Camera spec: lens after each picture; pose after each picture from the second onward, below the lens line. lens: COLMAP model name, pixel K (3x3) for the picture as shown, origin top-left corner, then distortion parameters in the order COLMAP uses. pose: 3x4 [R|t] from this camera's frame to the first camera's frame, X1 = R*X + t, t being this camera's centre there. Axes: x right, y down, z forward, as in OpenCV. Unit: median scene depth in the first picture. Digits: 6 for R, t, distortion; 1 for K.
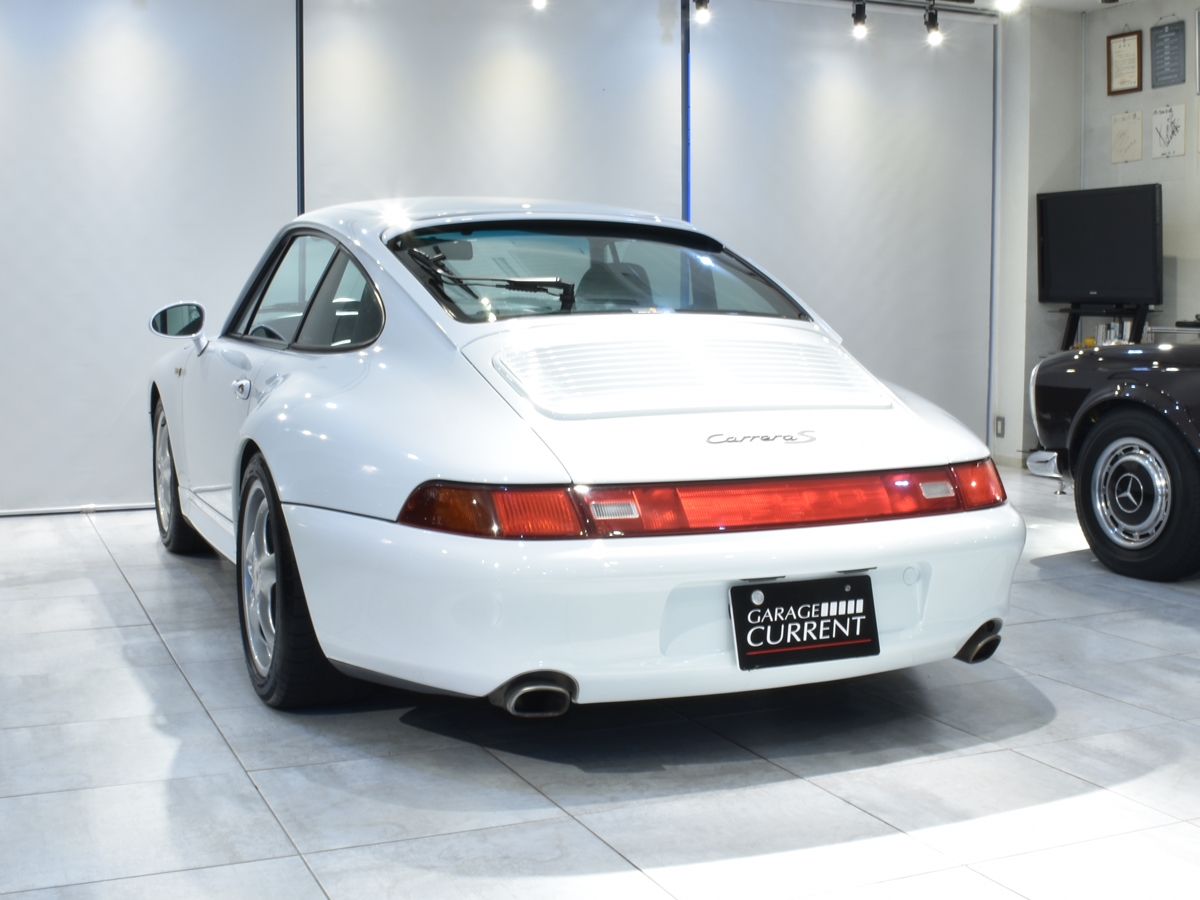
lens RADIAL K [[1465.7, 0, 599.7], [0, 1465.7, 447.6], [0, 0, 1]] dist [-0.132317, 0.024133]
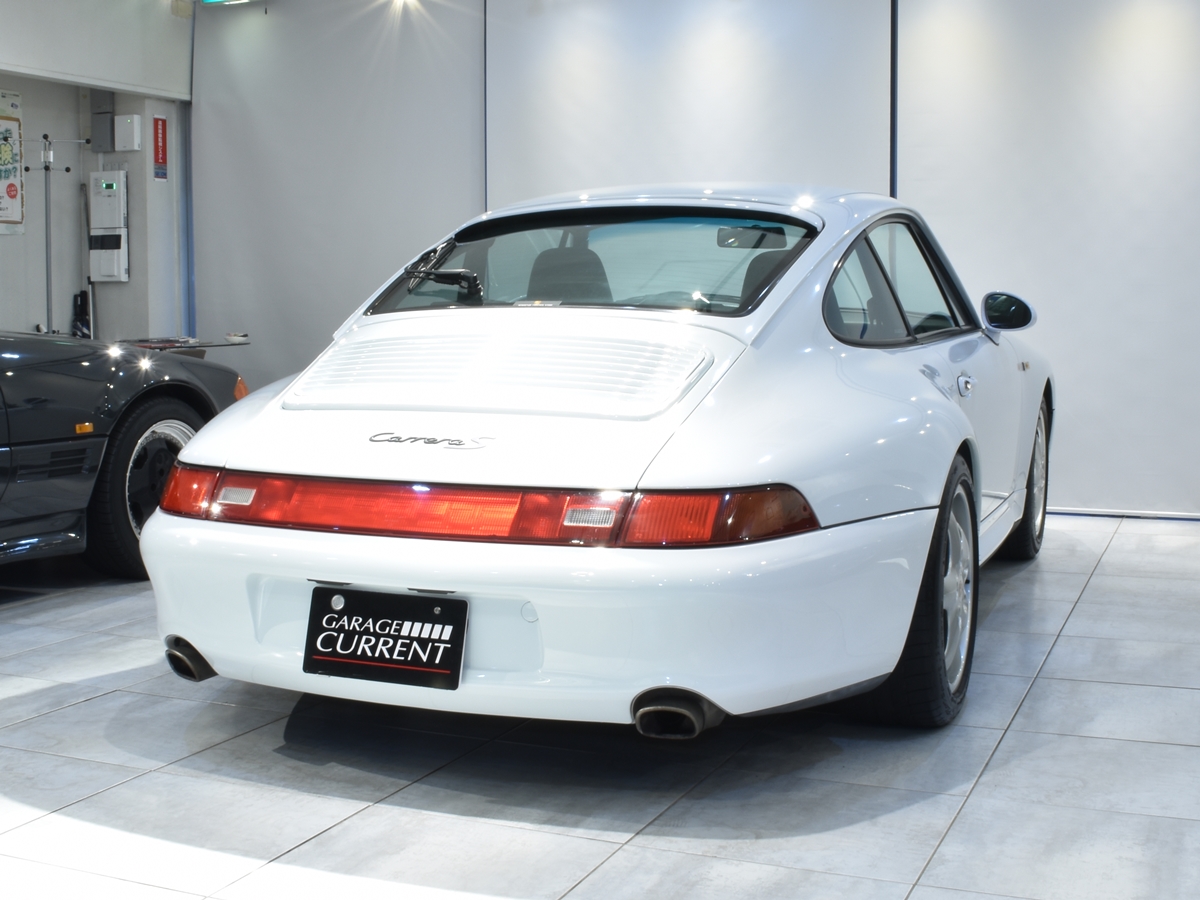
lens RADIAL K [[1567.9, 0, 602.4], [0, 1567.9, 452.8], [0, 0, 1]] dist [-0.127617, 0.002970]
pose [[0.691937, 0.070924, -0.718466, 0.943340], [-0.068888, 0.997108, 0.032086, -0.039823], [0.718664, 0.027292, 0.694822, 0.402153]]
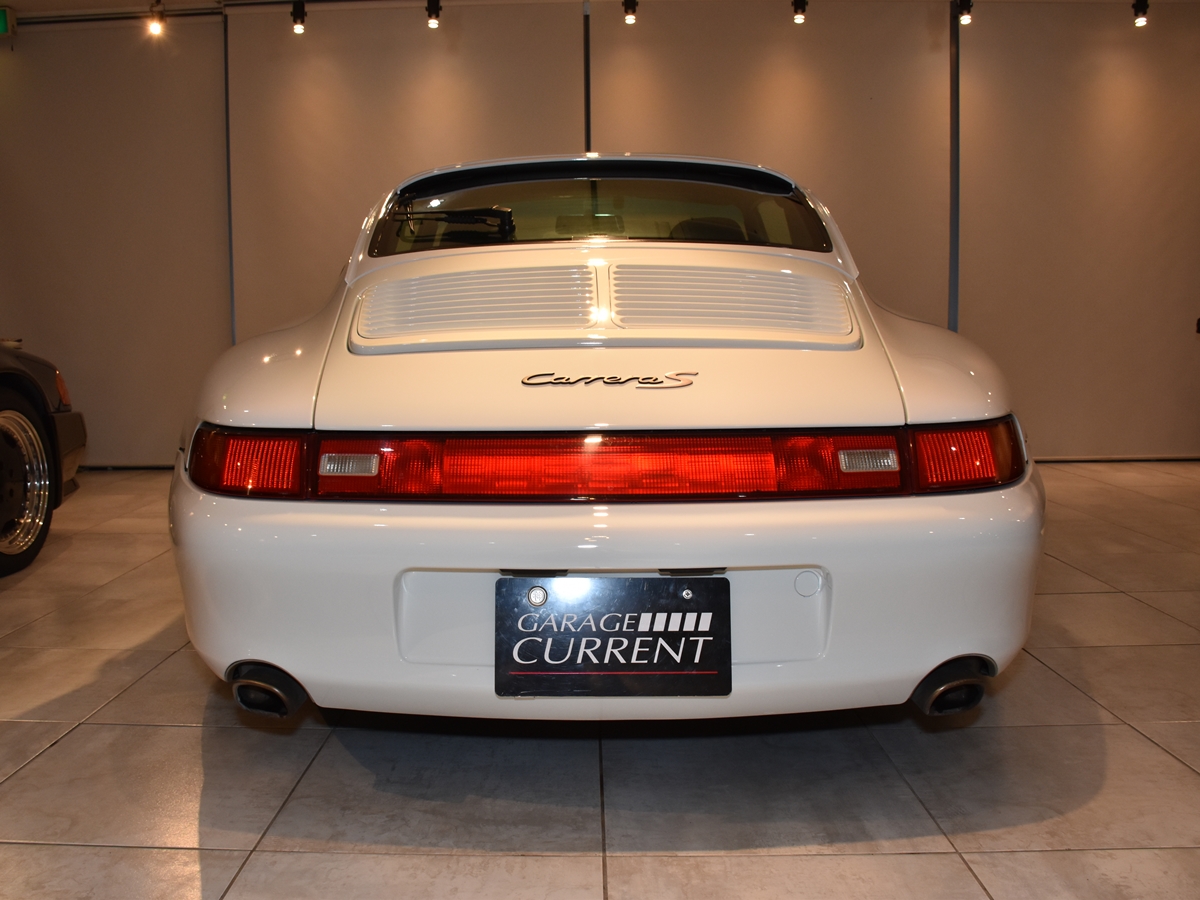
lens RADIAL K [[1056.2, 0, 564.4], [0, 1056.2, 453.2], [0, 0, 1]] dist [-0.156677, 0.113837]
pose [[0.906122, 0.035962, -0.421484, 0.329710], [-0.029204, 0.999321, 0.022480, 0.019995], [0.422007, -0.008061, 0.906557, 0.529146]]
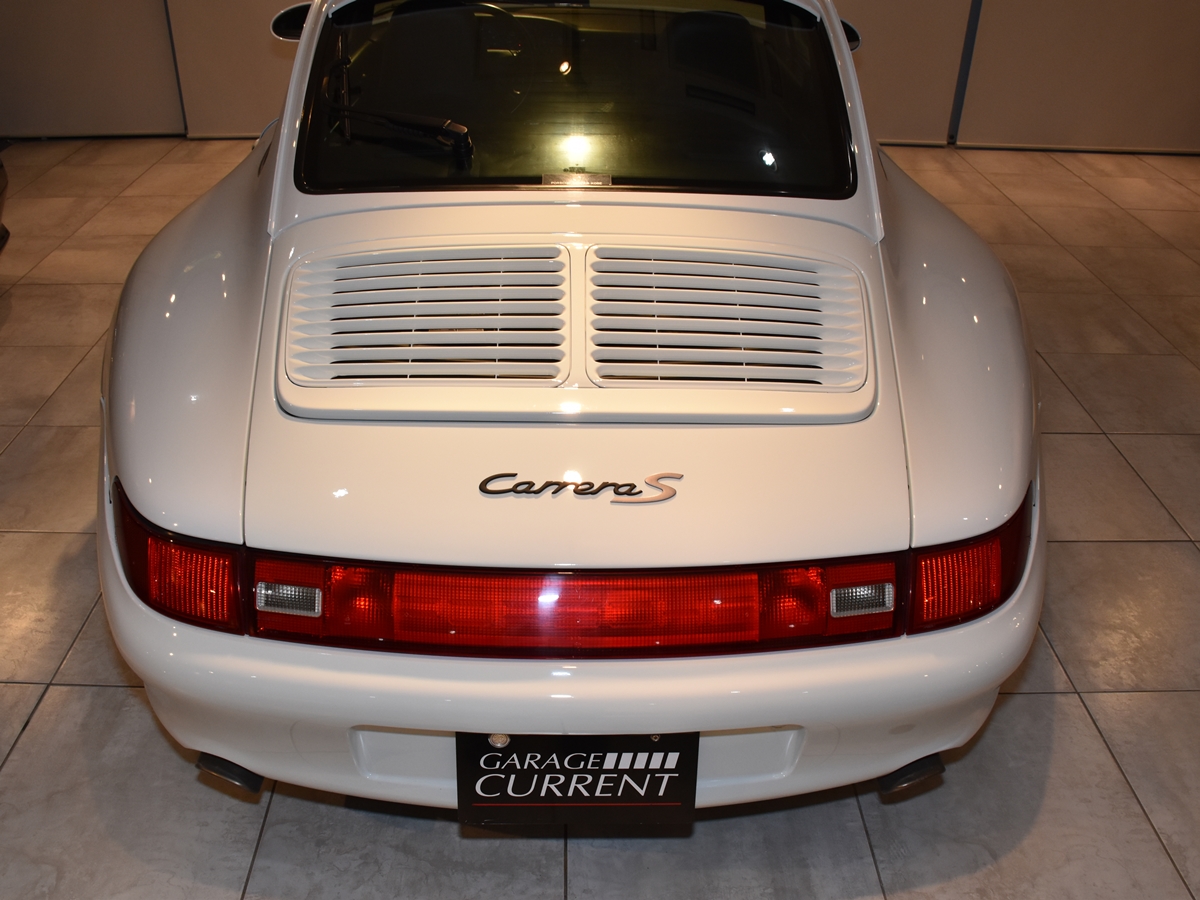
lens RADIAL K [[1039.1, 0, 580.2], [0, 1039.1, 455.3], [0, 0, 1]] dist [-0.152723, 0.101495]
pose [[0.918479, 0.219487, -0.328970, 0.268698], [-0.052020, 0.891674, 0.449680, -0.232544], [0.392033, -0.395908, 0.830402, 0.654325]]
